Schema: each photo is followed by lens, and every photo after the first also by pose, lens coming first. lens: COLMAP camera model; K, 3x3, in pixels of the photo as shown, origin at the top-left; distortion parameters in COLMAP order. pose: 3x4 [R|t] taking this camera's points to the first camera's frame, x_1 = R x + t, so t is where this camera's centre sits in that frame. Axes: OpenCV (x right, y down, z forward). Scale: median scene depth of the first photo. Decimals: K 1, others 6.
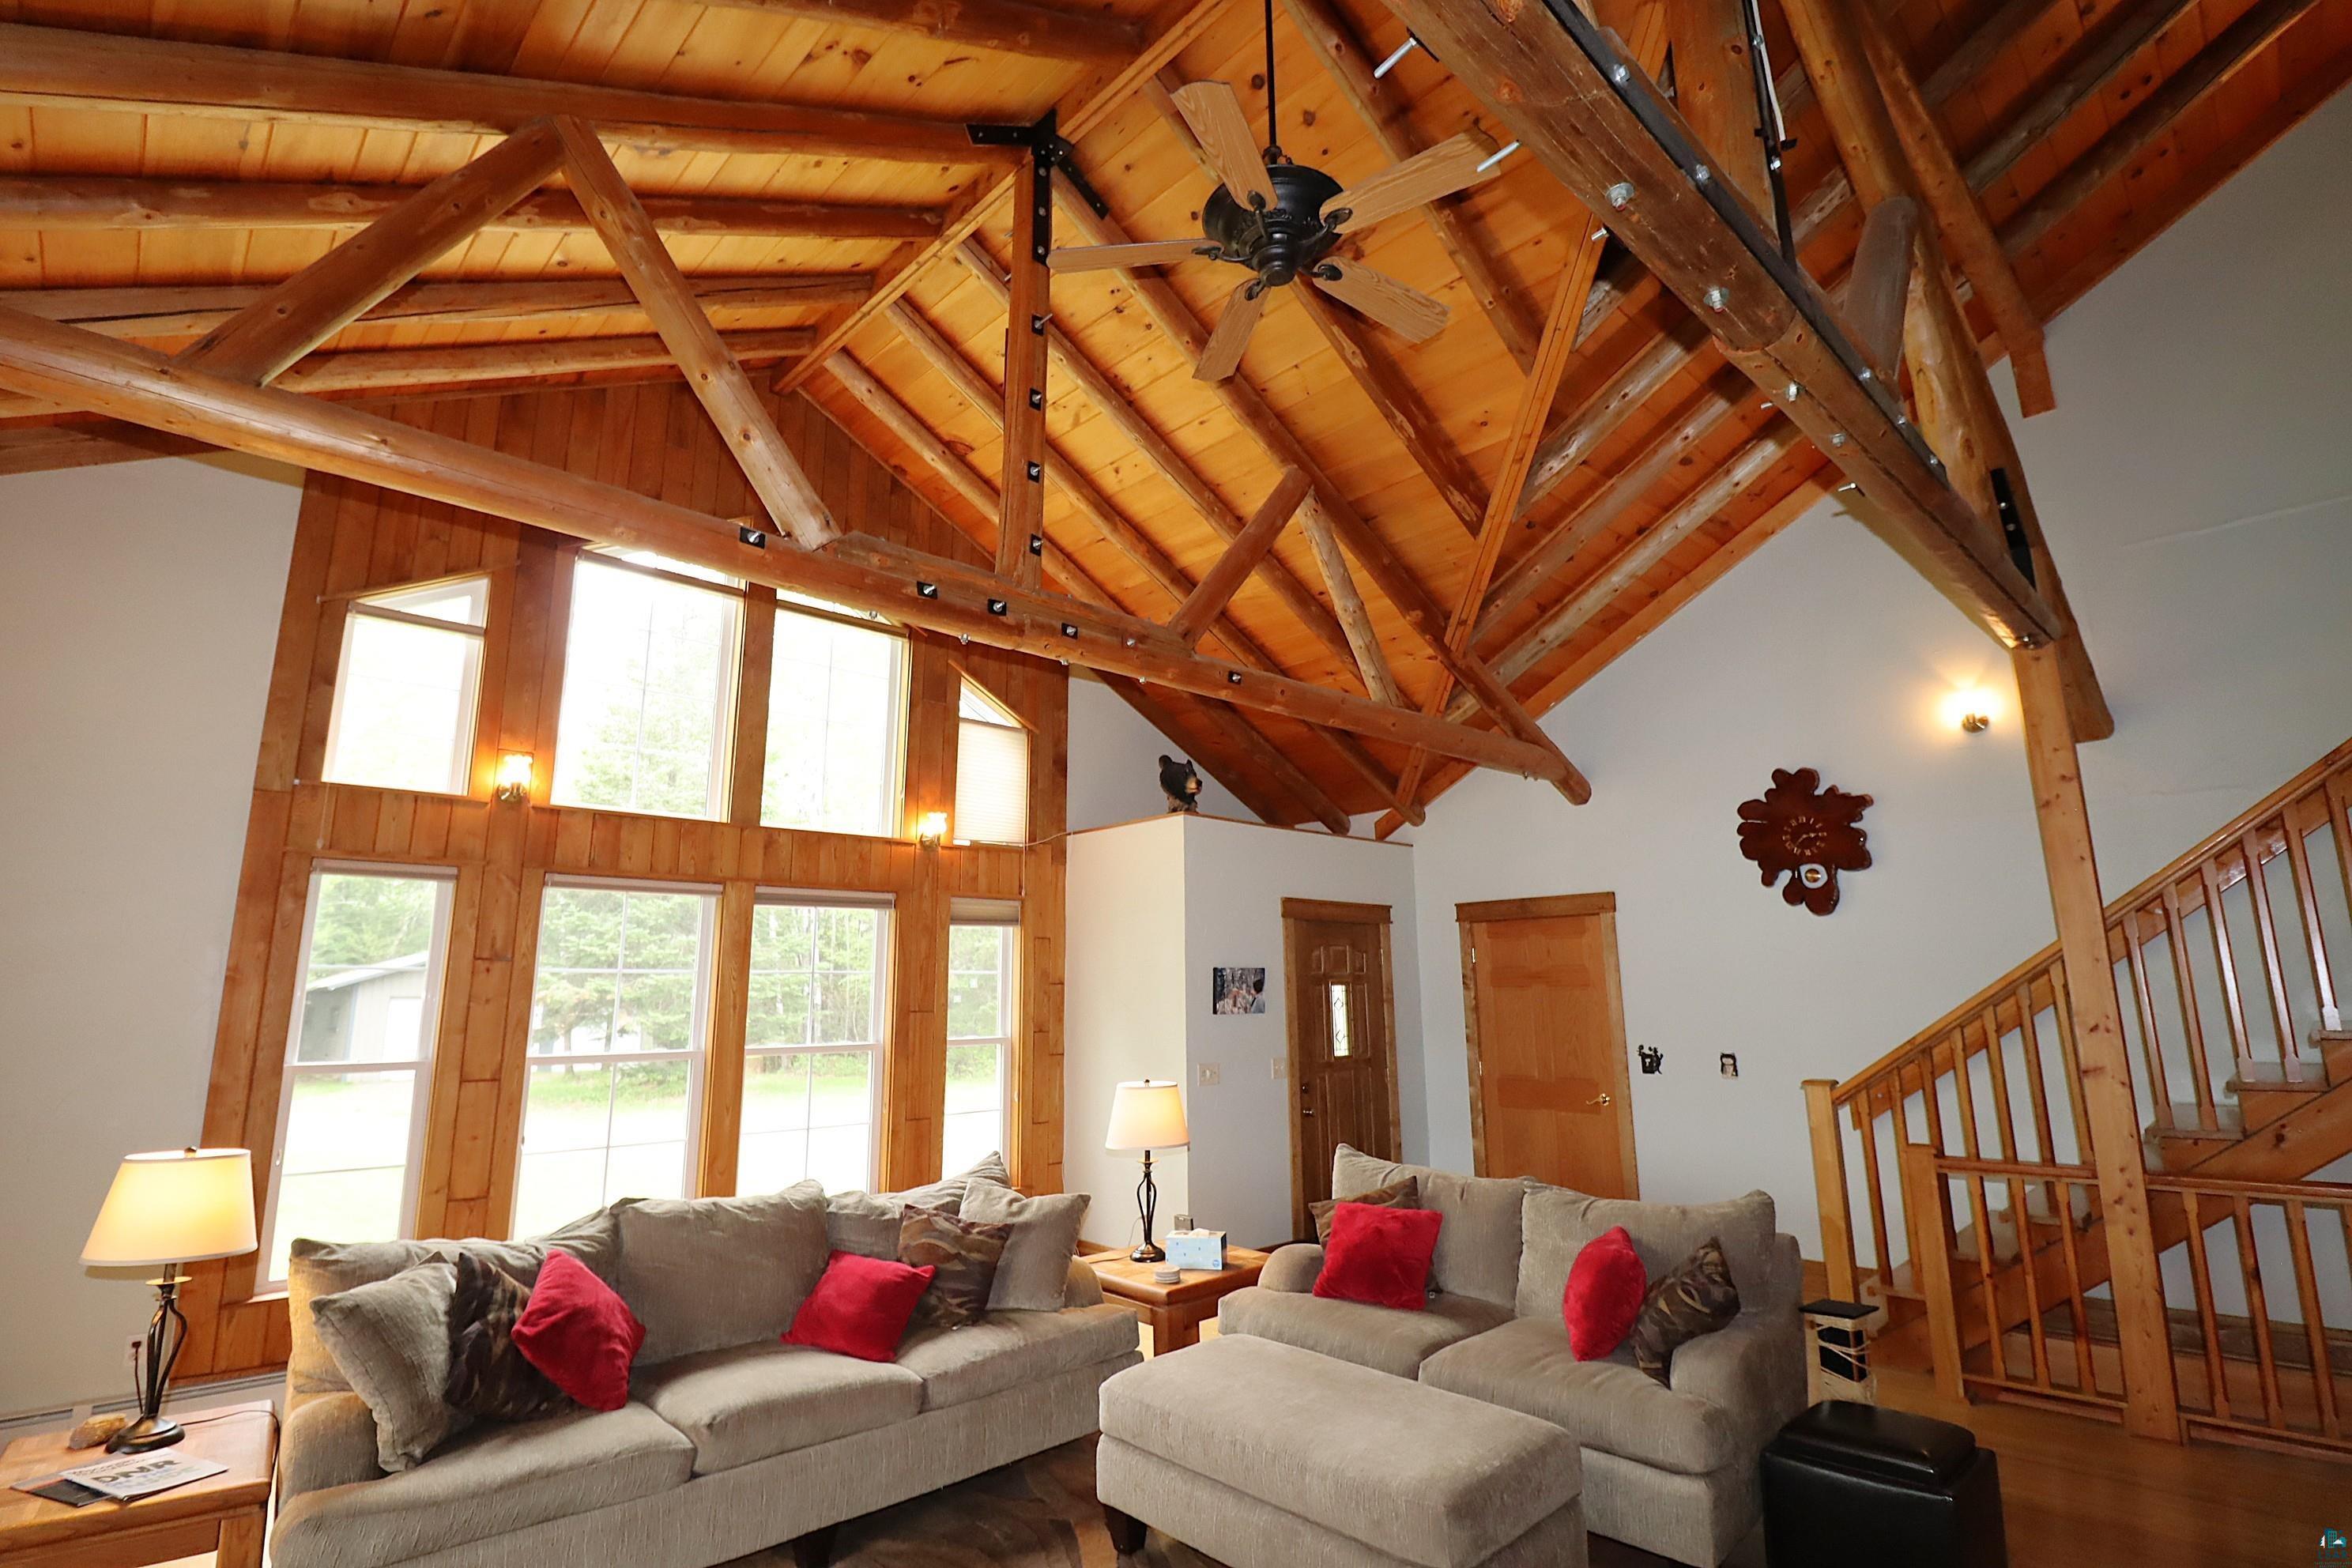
lens RADIAL K [[1115.4, 0, 1177.4], [0, 1115.4, 782.9], [0, 0, 1]] dist [-0.015891, -0.000459]
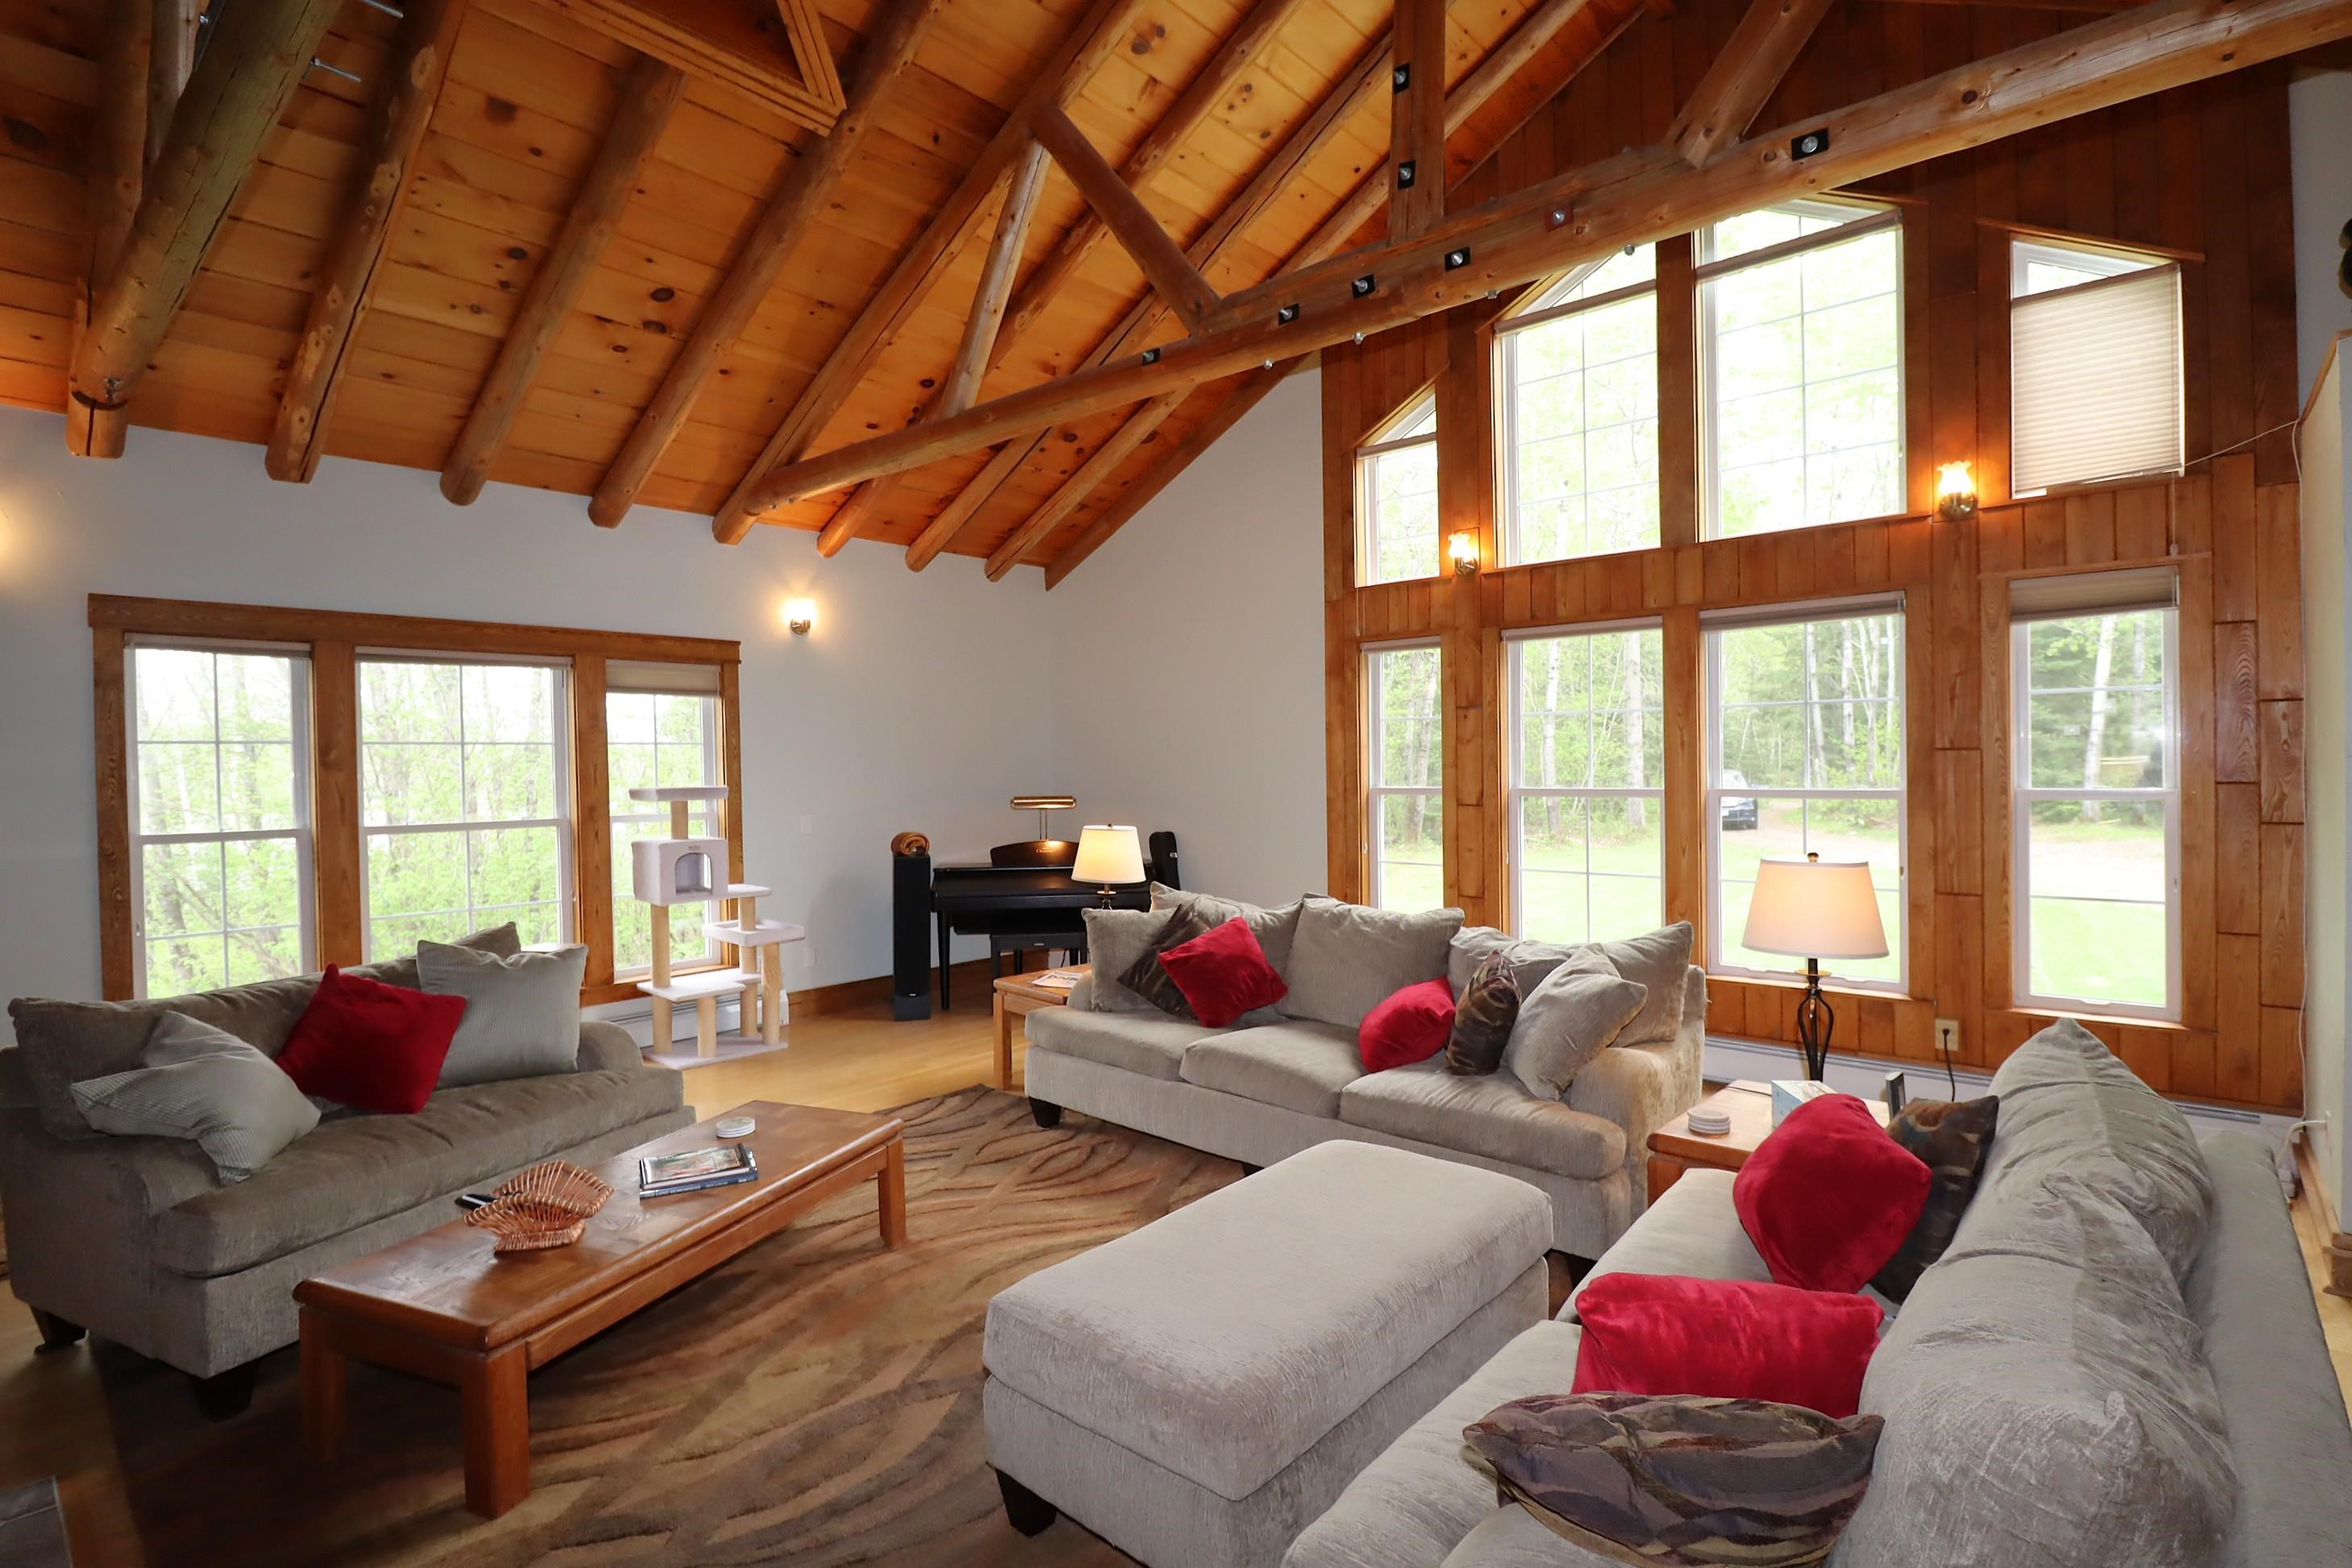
lens RADIAL K [[1115.4, 0, 1172.0], [0, 1115.4, 776.5], [0, 0, 1]] dist [-0.015891, -0.000459]
pose [[0.080929, 0.021831, -0.996481, 0.486256], [0.199916, 0.979088, 0.037686, 0.106530], [0.976465, -0.202262, 0.074872, 0.503167]]
